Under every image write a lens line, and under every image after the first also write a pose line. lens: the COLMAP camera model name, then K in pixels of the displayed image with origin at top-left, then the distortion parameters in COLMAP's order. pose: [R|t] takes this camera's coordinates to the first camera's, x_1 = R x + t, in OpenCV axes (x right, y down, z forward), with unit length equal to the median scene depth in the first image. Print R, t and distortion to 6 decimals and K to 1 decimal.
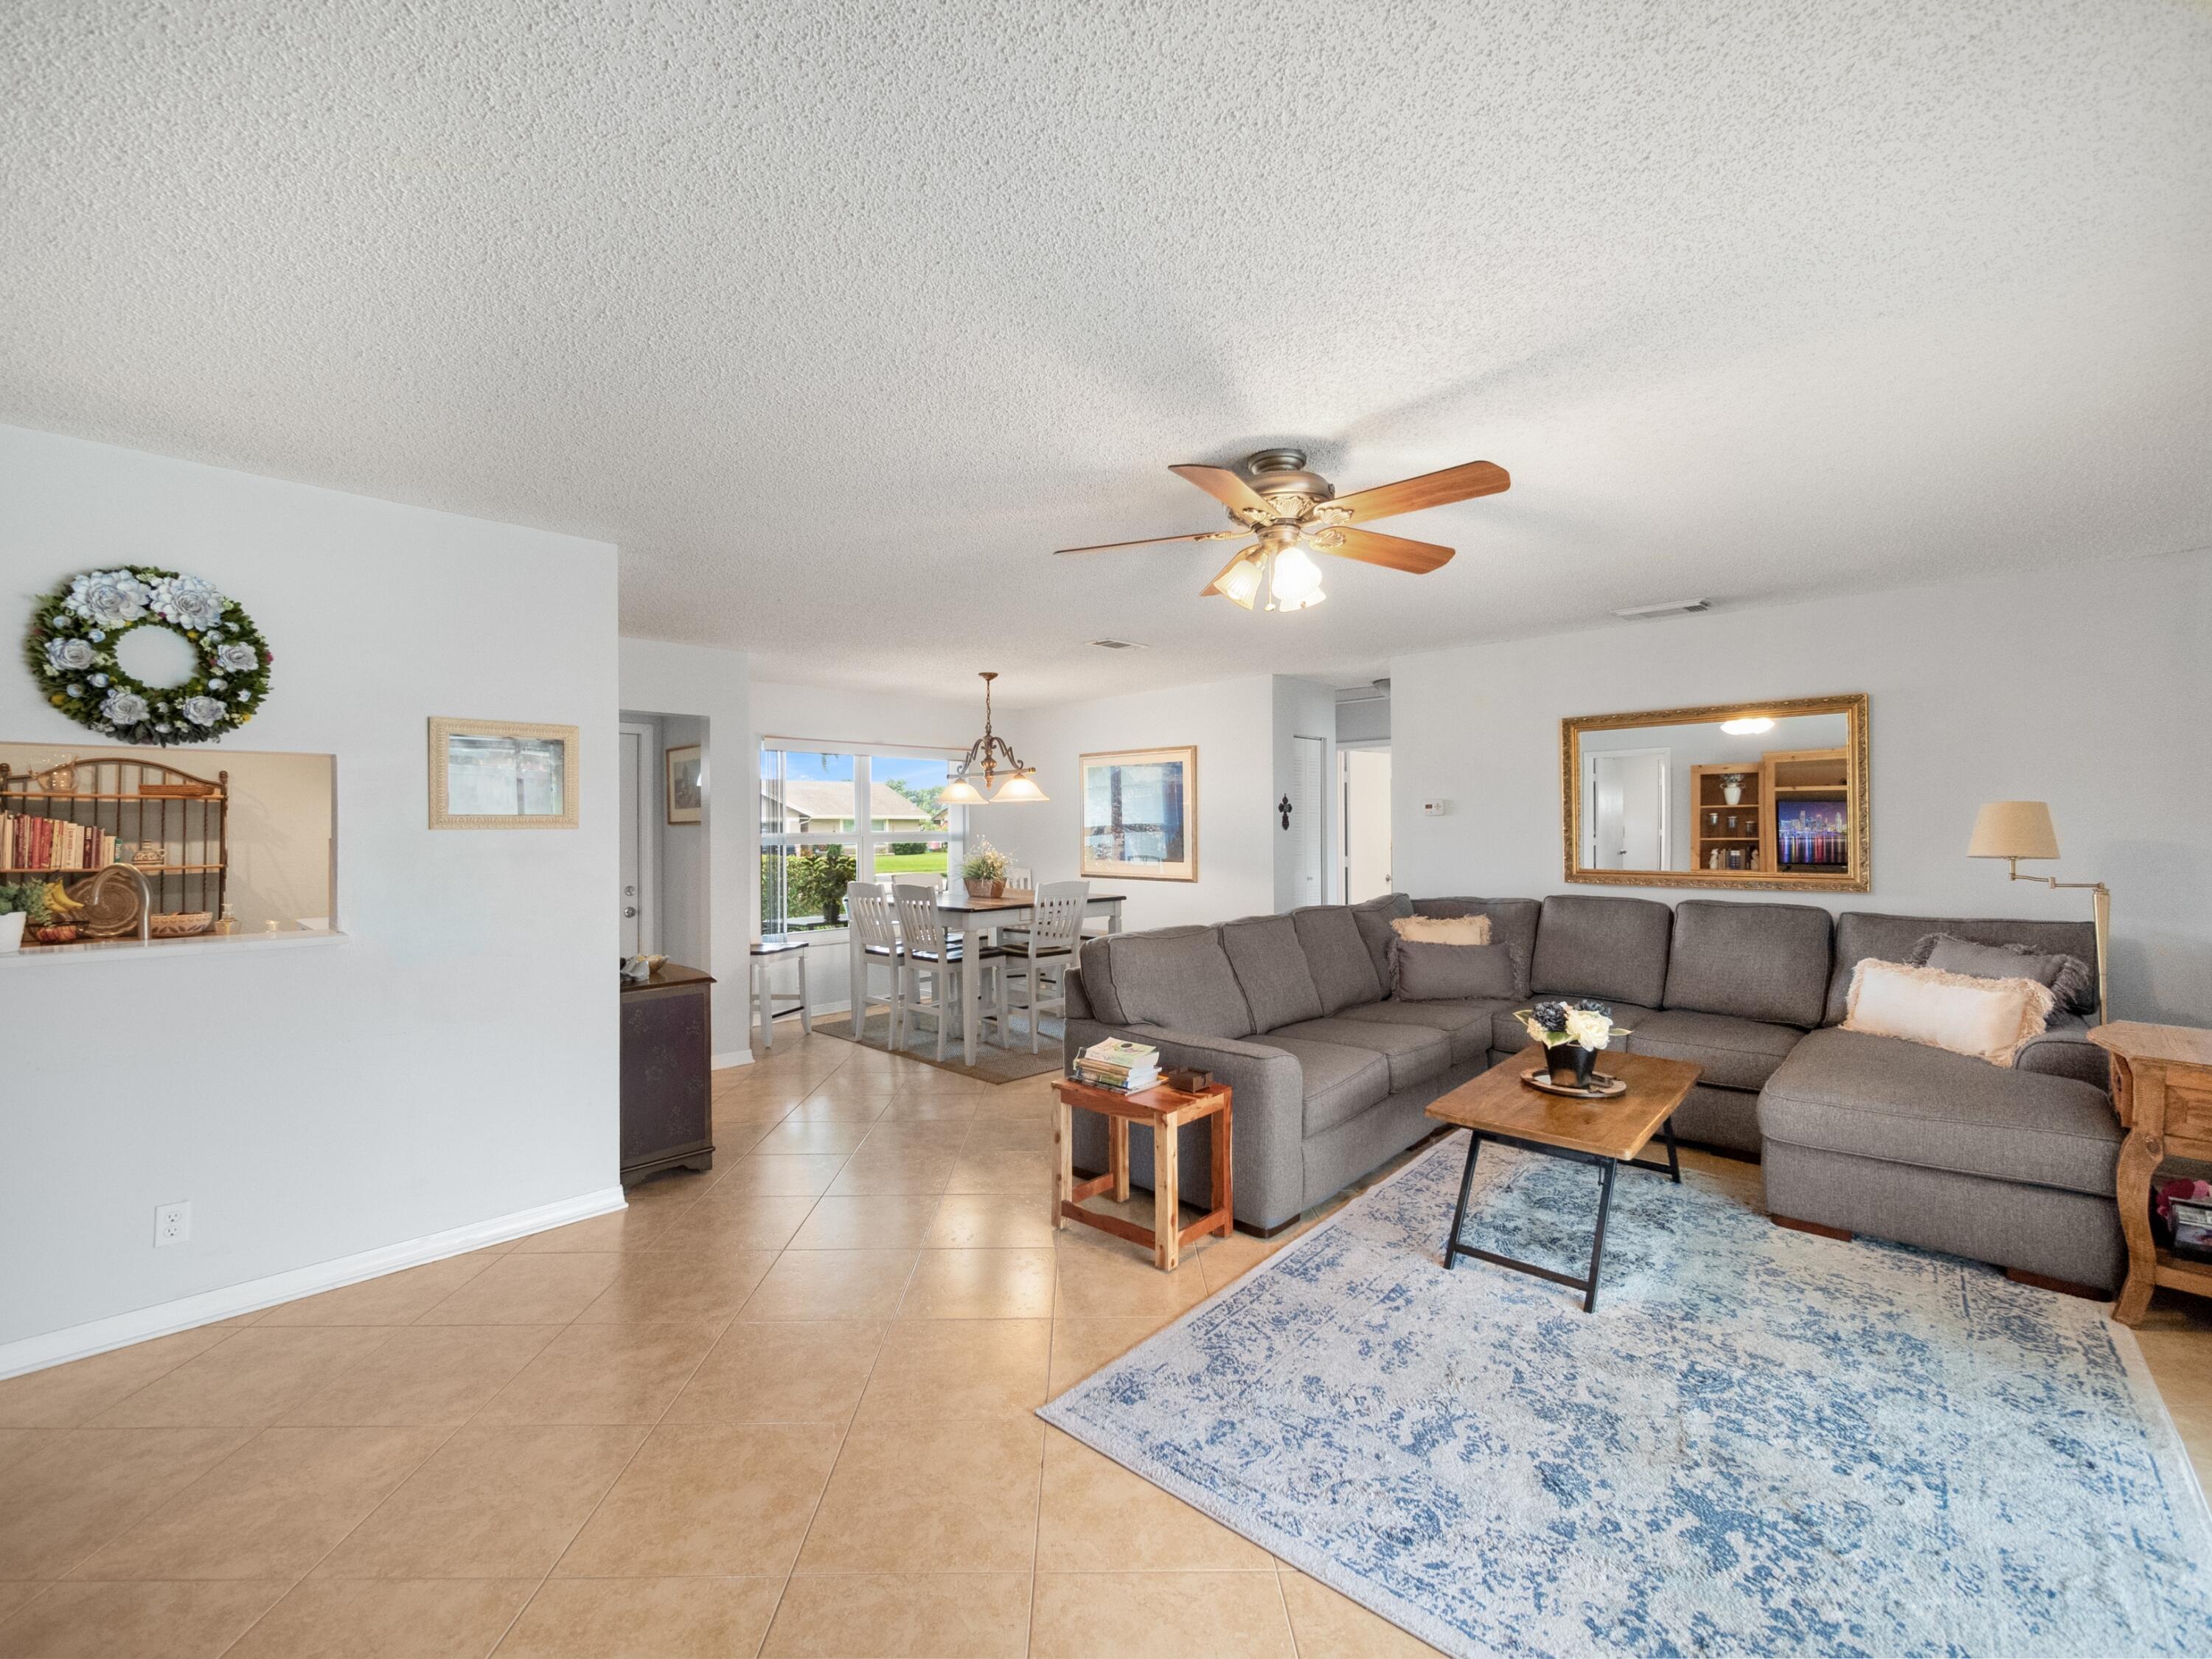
lens RADIAL K [[951.7, 0, 1100.5], [0, 951.7, 832.6], [0, 0, 1]] dist [-0.005017, 0.000050]
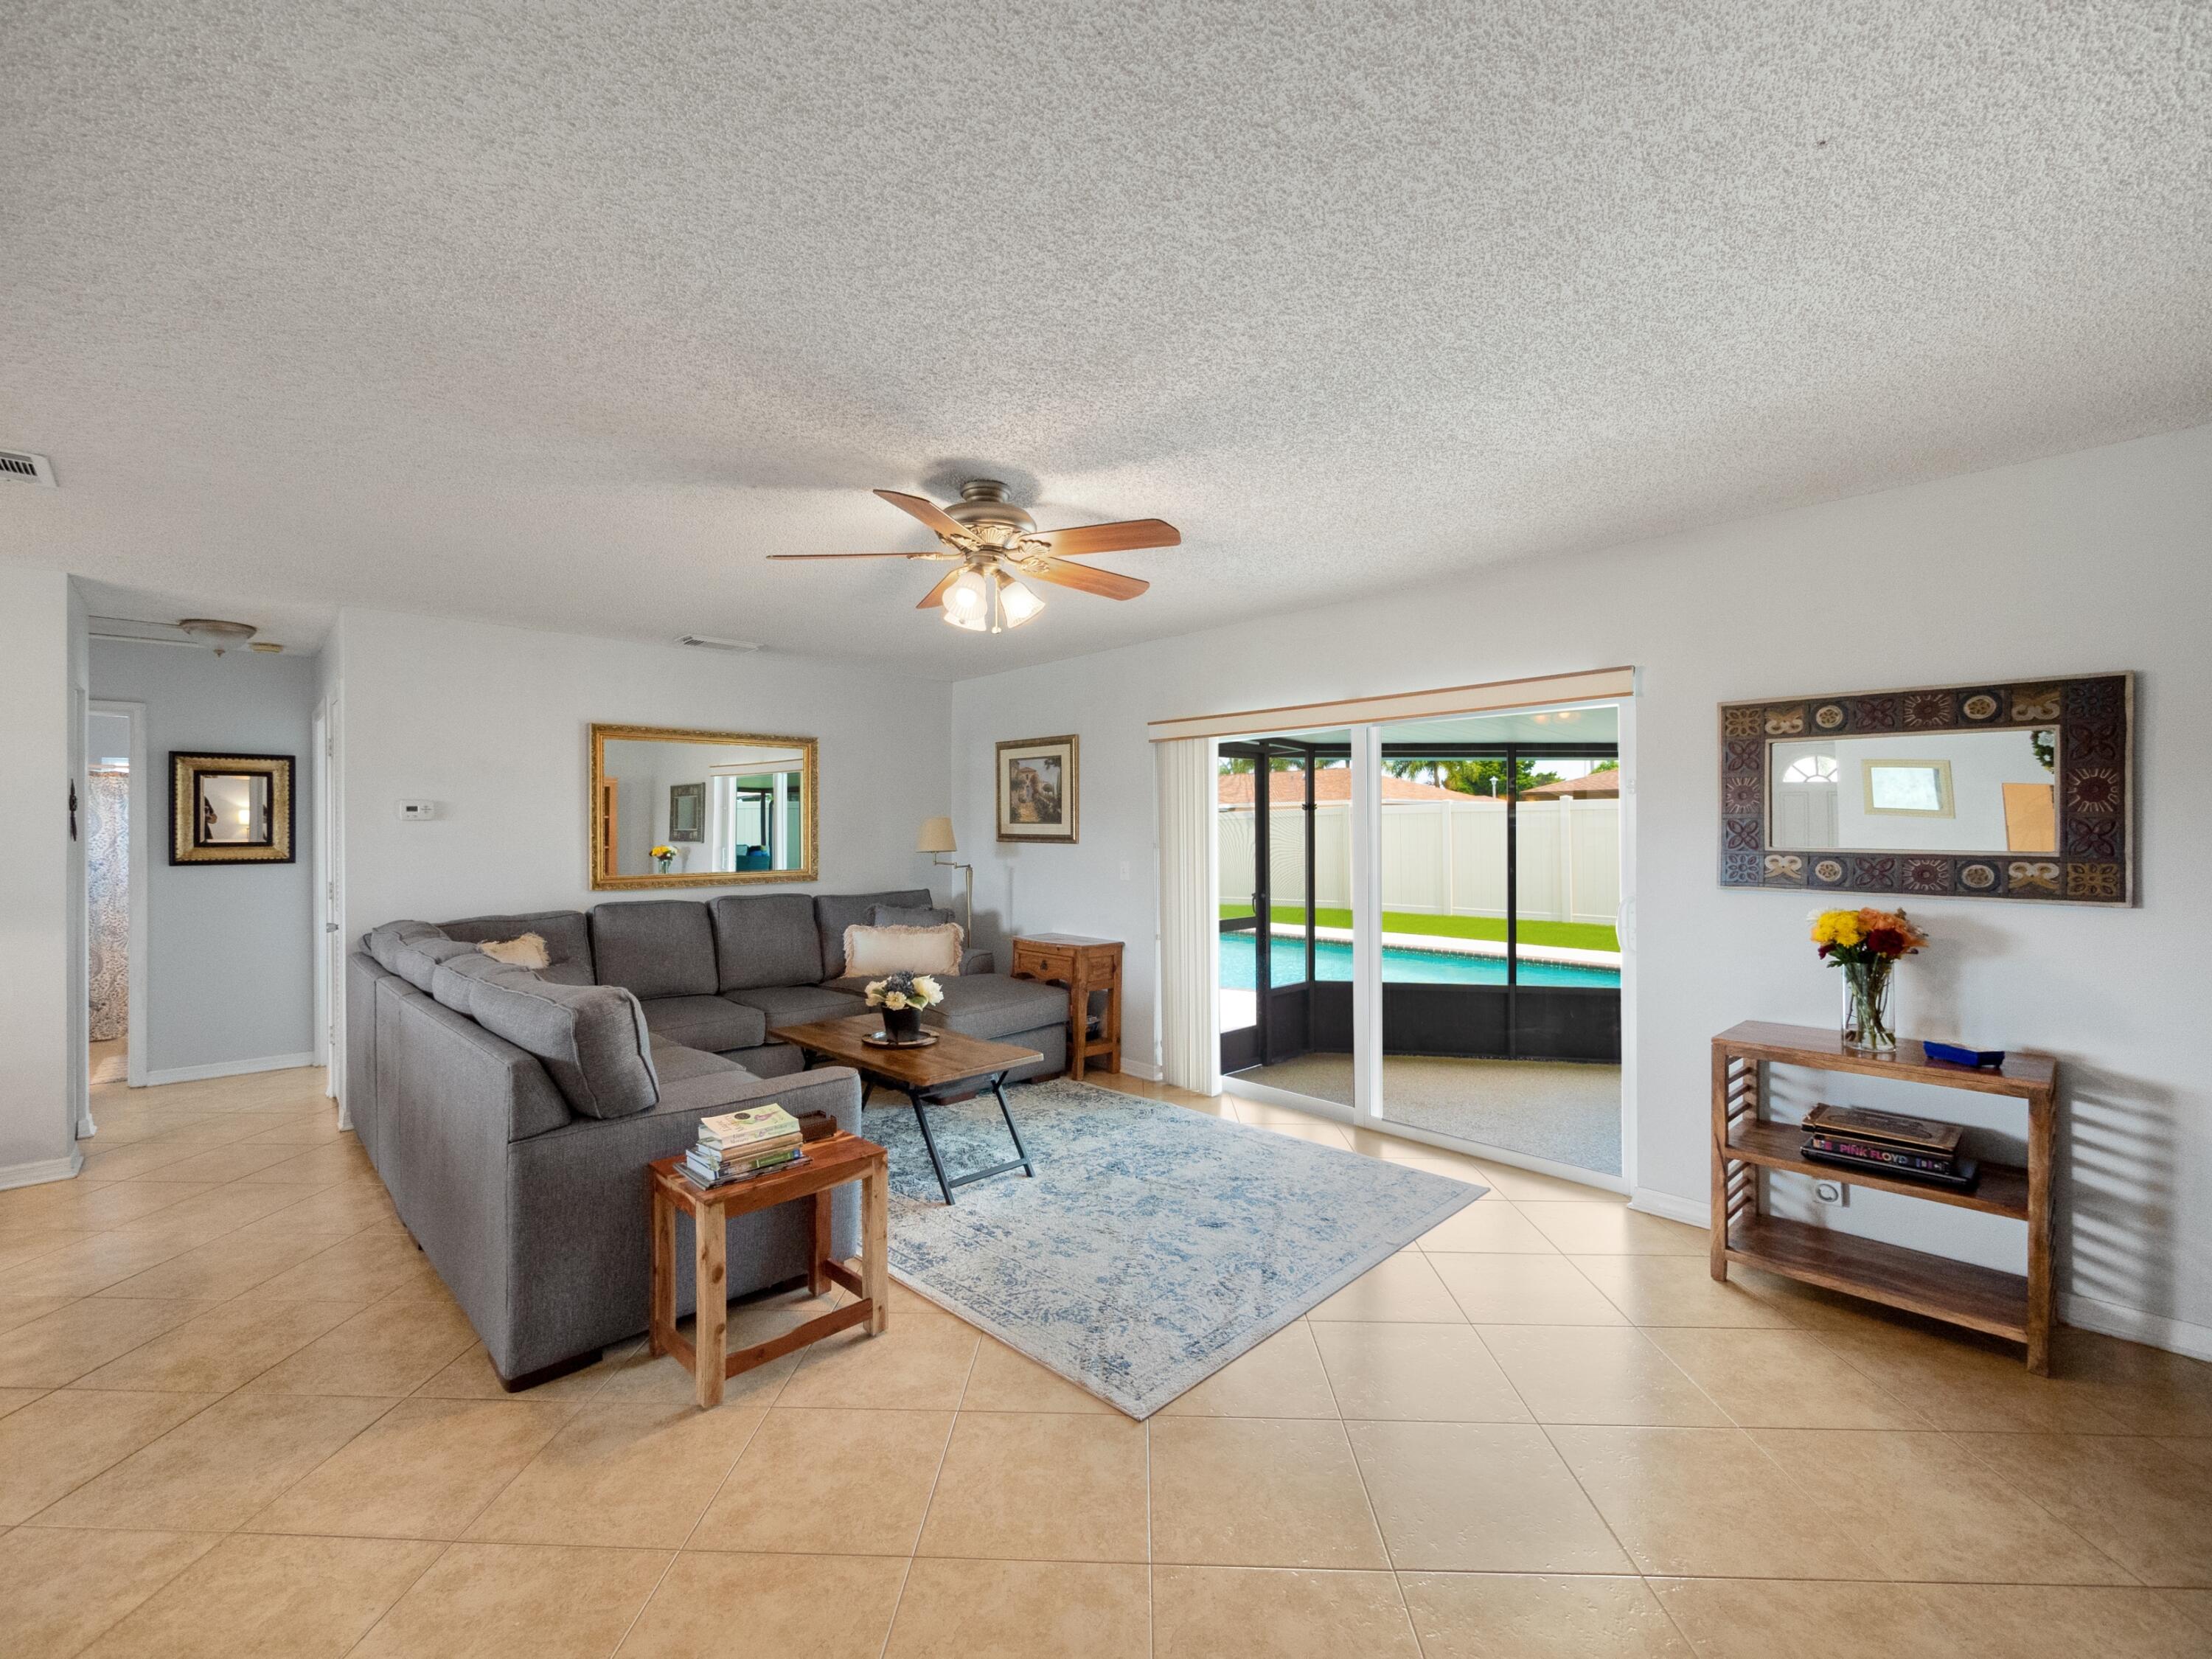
lens RADIAL K [[951.7, 0, 1102.4], [0, 951.7, 827.4], [0, 0, 1]] dist [-0.005017, 0.000050]
pose [[0.041865, 0.008052, 0.999091, -0.839017], [0.010787, 0.999906, -0.008511, 0.001860], [-0.999065, 0.011134, 0.041775, 0.783702]]
